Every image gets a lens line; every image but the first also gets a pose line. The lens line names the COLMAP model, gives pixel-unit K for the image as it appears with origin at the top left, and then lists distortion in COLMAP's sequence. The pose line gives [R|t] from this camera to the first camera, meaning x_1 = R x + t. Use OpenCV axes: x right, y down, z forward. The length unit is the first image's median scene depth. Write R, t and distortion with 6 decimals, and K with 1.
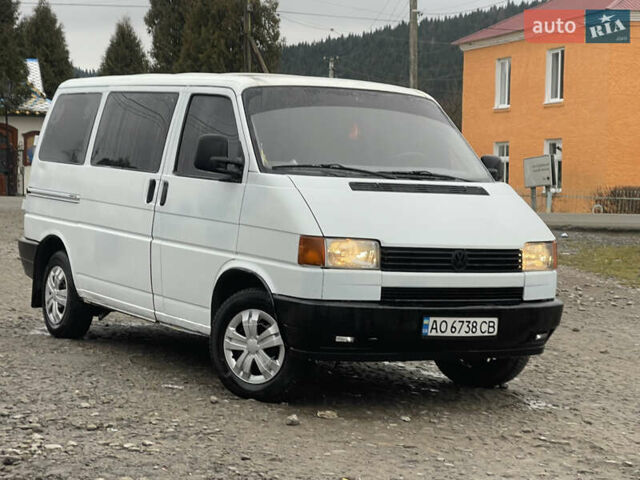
lens RADIAL K [[1567.8, 0, 321.1], [0, 1567.8, 242.5], [0, 0, 1]] dist [0.133150, 1.537984]
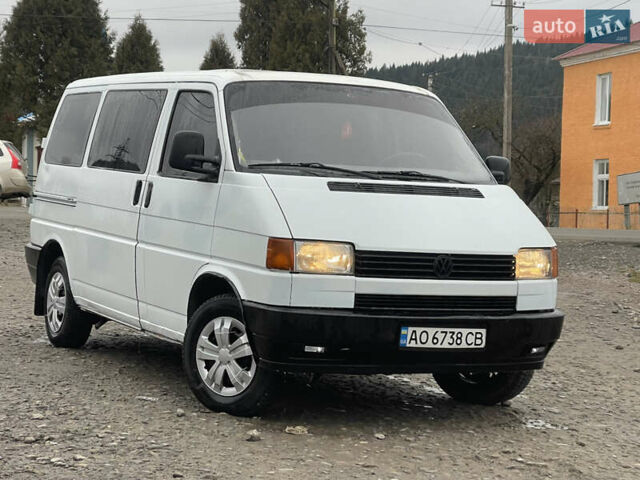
lens RADIAL K [[1564.4, 0, 319.8], [0, 1564.4, 240.0], [0, 0, 1]] dist [0.150120, 1.420209]
pose [[0.997252, 0.008168, -0.073637, 0.080058], [-0.009208, 0.999862, -0.013796, 0.008924], [0.073514, 0.014437, 0.997190, 0.067505]]
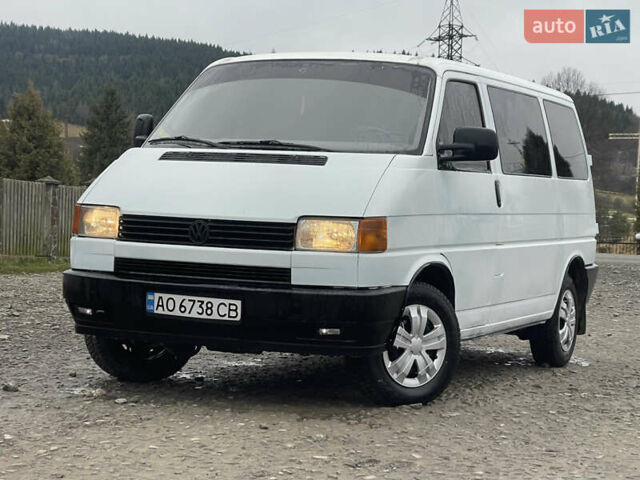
lens RADIAL K [[1566.4, 0, 312.6], [0, 1566.4, 239.2], [0, 0, 1]] dist [0.154719, 1.188608]
pose [[0.579045, -0.002238, -0.815292, 0.812109], [-0.058926, 0.997266, -0.044589, 0.048996], [0.813163, 0.073861, 0.577330, 0.519059]]
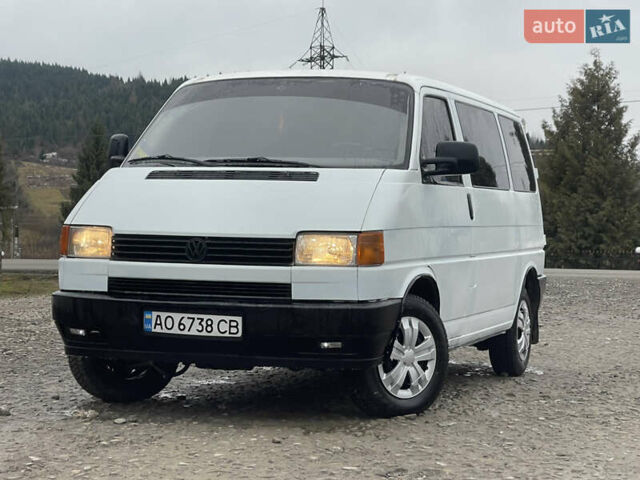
lens RADIAL K [[1564.4, 0, 319.8], [0, 1564.4, 240.0], [0, 0, 1]] dist [0.150120, 1.420209]
pose [[0.648077, -0.026434, -0.761116, 0.775366], [-0.031525, 0.997610, -0.061491, 0.055832], [0.760922, 0.063846, 0.645694, 0.460409]]
